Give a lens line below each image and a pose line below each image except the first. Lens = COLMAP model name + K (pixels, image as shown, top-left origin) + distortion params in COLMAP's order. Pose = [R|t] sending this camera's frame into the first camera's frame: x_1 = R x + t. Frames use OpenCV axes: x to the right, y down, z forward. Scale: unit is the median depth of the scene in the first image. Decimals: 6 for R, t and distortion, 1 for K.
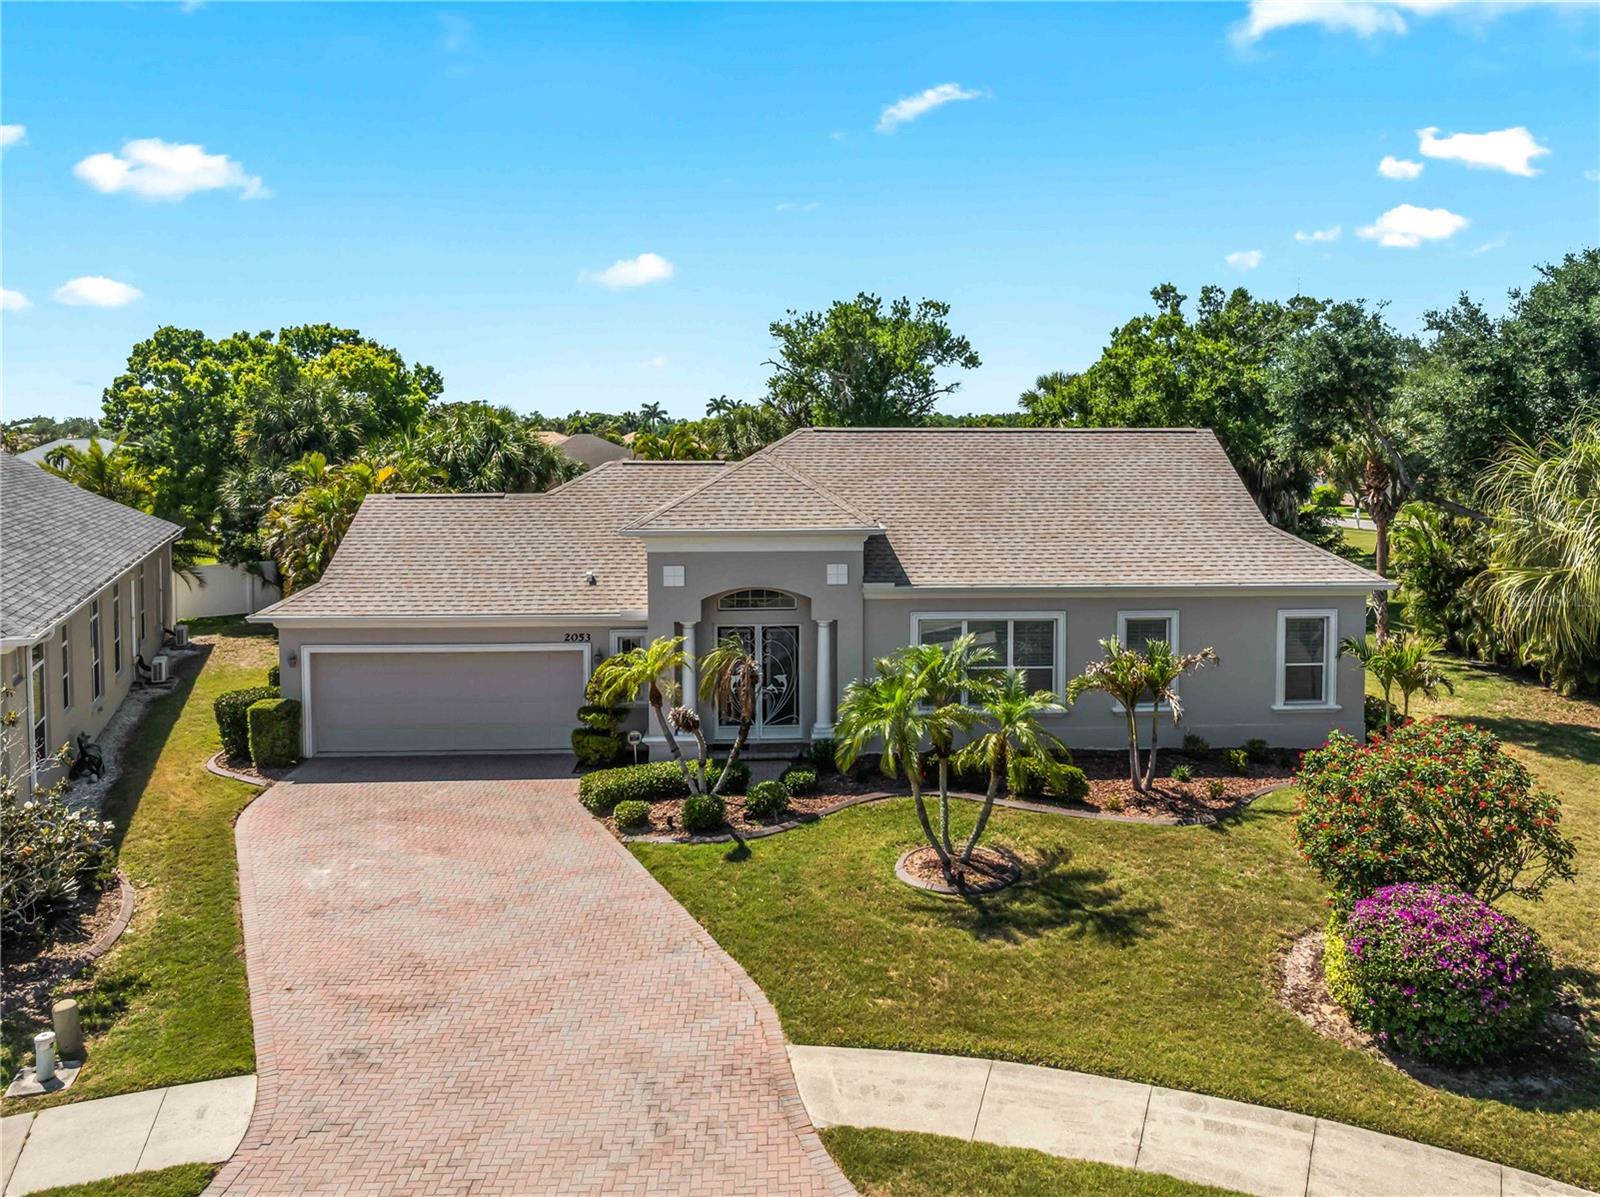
lens RADIAL K [[1165.7, 0, 860.0], [0, 1165.7, 486.7], [0, 0, 1]] dist [-0.035436, 0.000955]
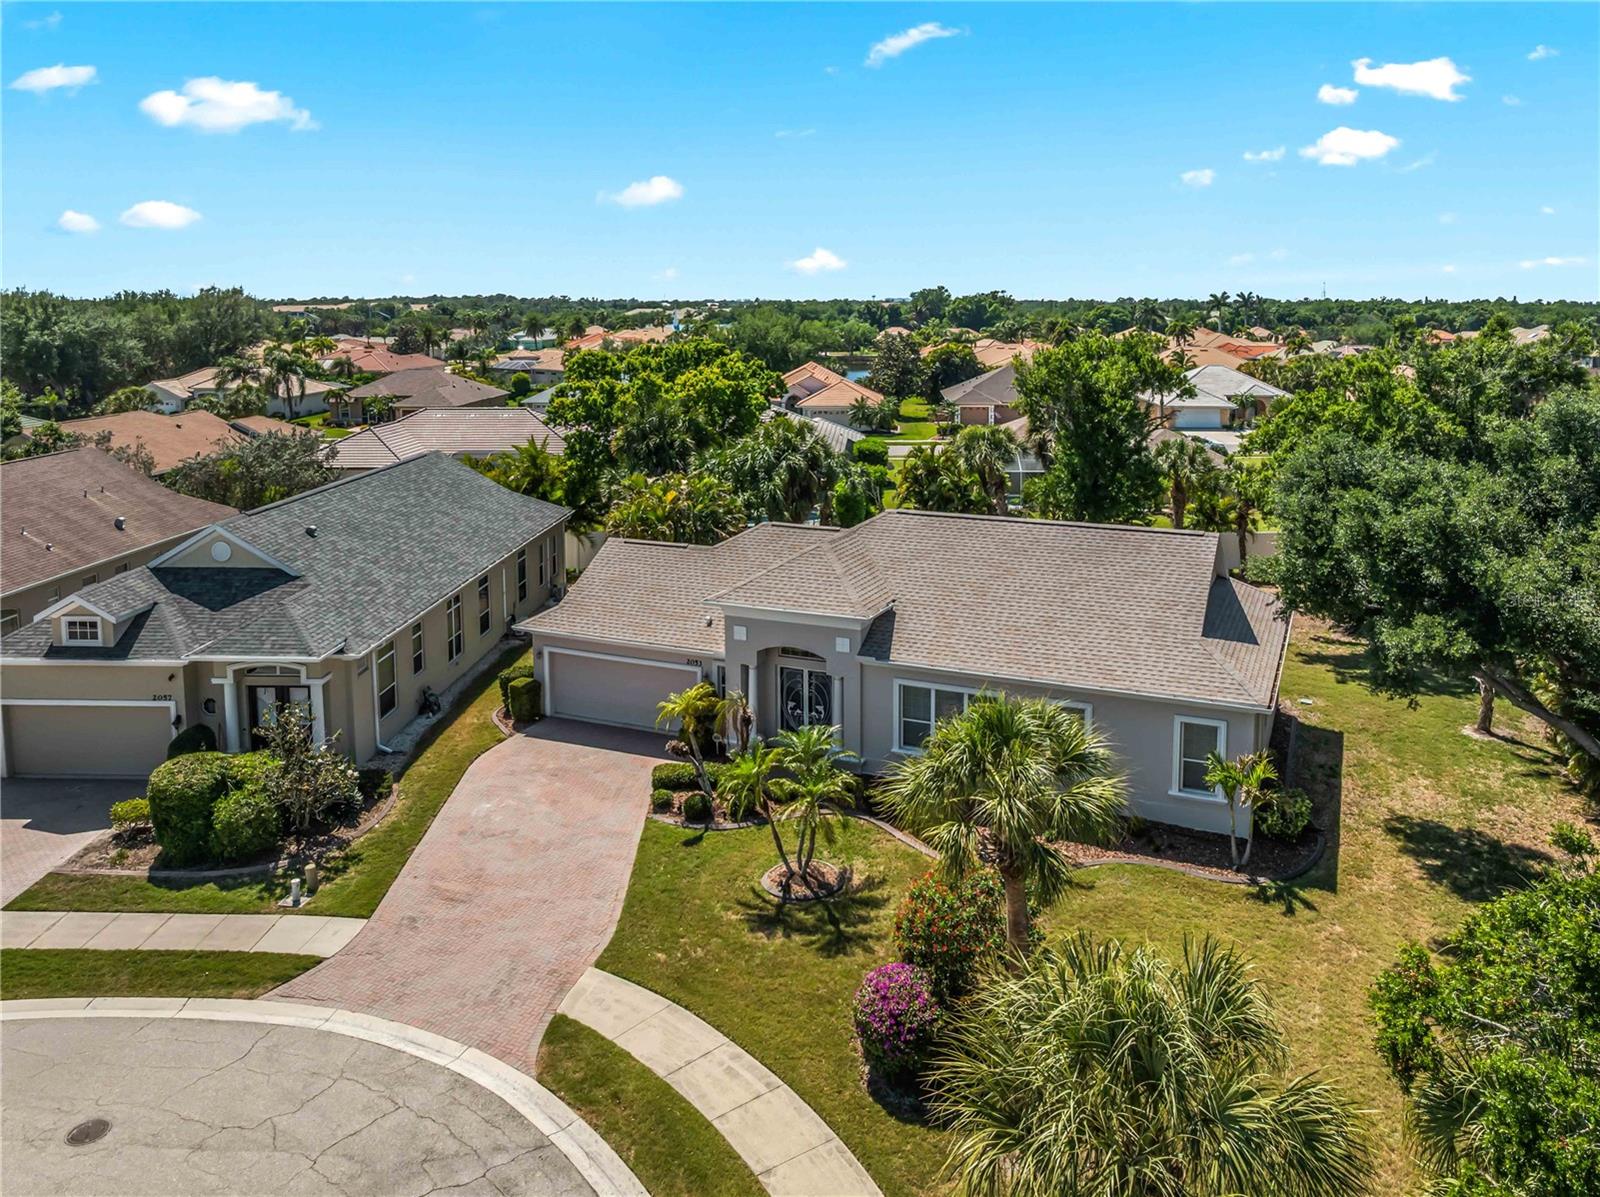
lens RADIAL K [[1180.1, 0, 876.4], [0, 1180.1, 429.3], [0, 0, 1]] dist [-0.024725, -0.007630]
pose [[0.901463, 0.046069, -0.430397, 0.865199], [-0.019466, 0.997629, 0.066012, -0.390663], [0.432418, -0.051129, 0.900223, -0.340994]]
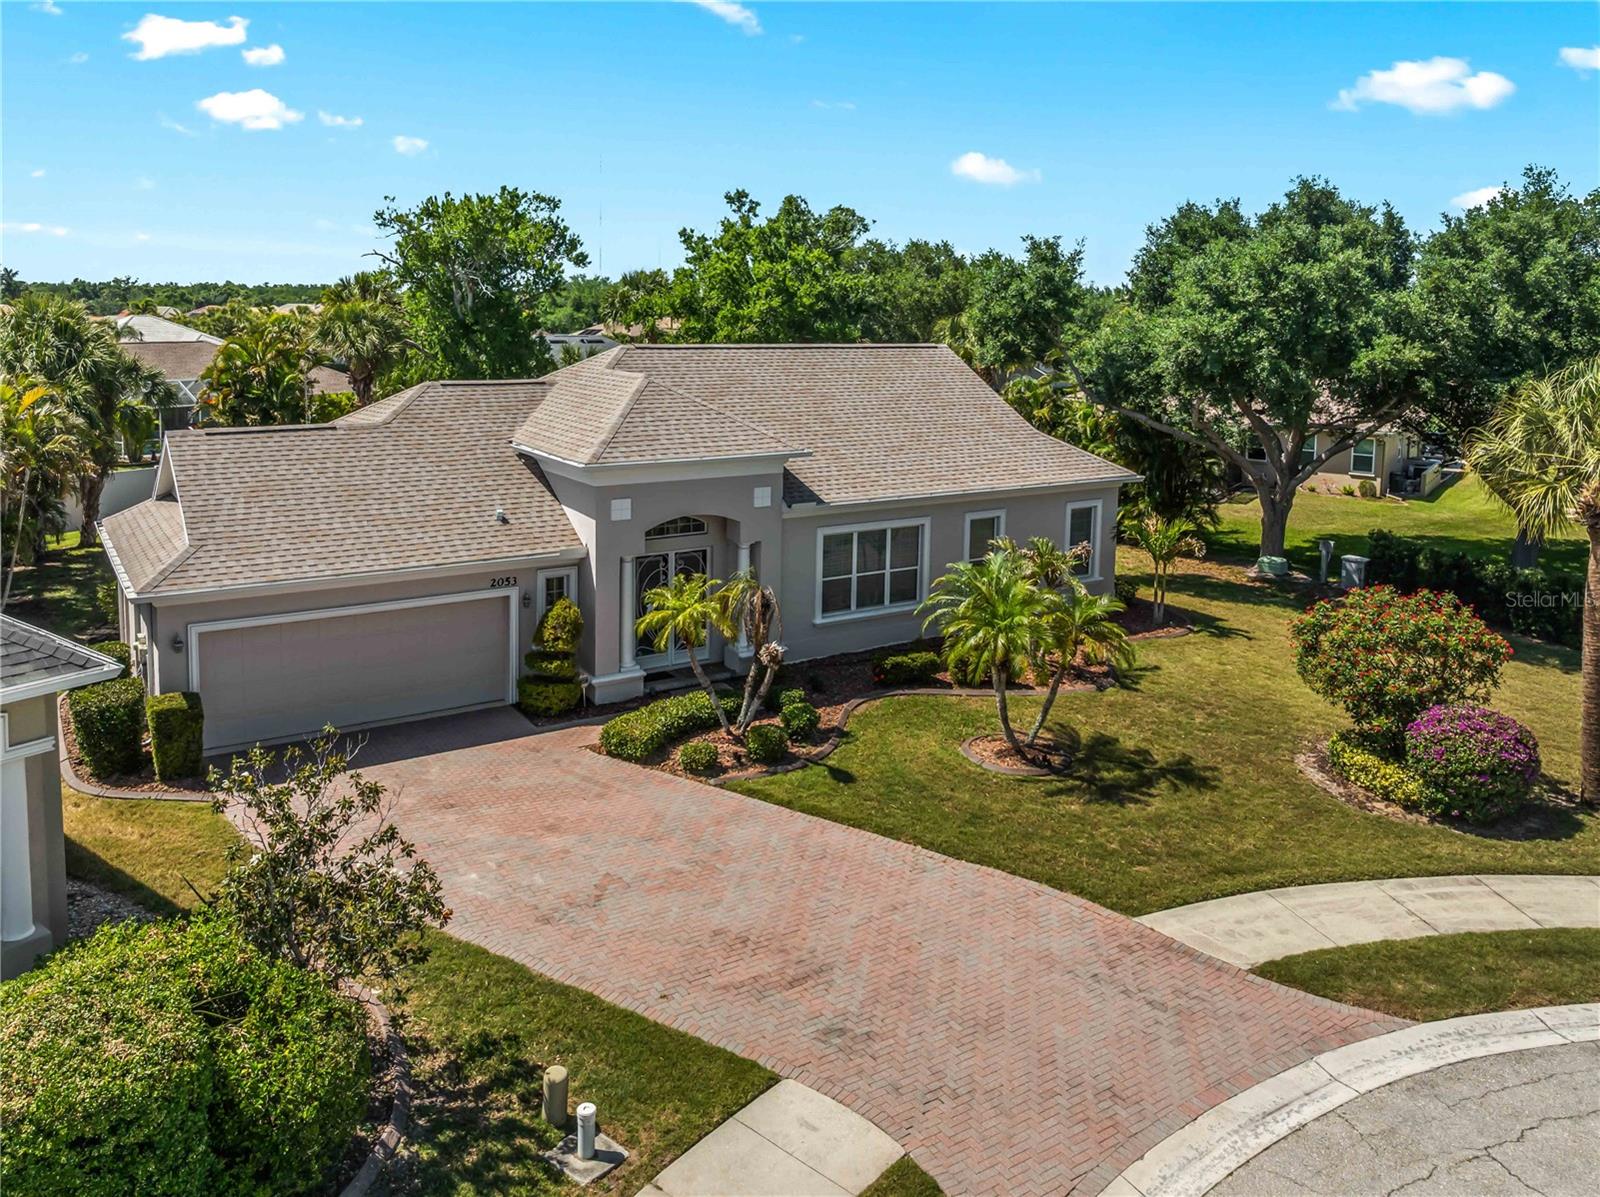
lens RADIAL K [[1189.1, 0, 738.6], [0, 1189.1, 419.0], [0, 0, 1]] dist [-0.028264, -0.003148]
pose [[0.879460, -0.030646, 0.474984, -0.756877], [0.005632, 0.998525, 0.053997, -0.071953], [-0.475939, -0.044813, 0.878336, 0.124128]]
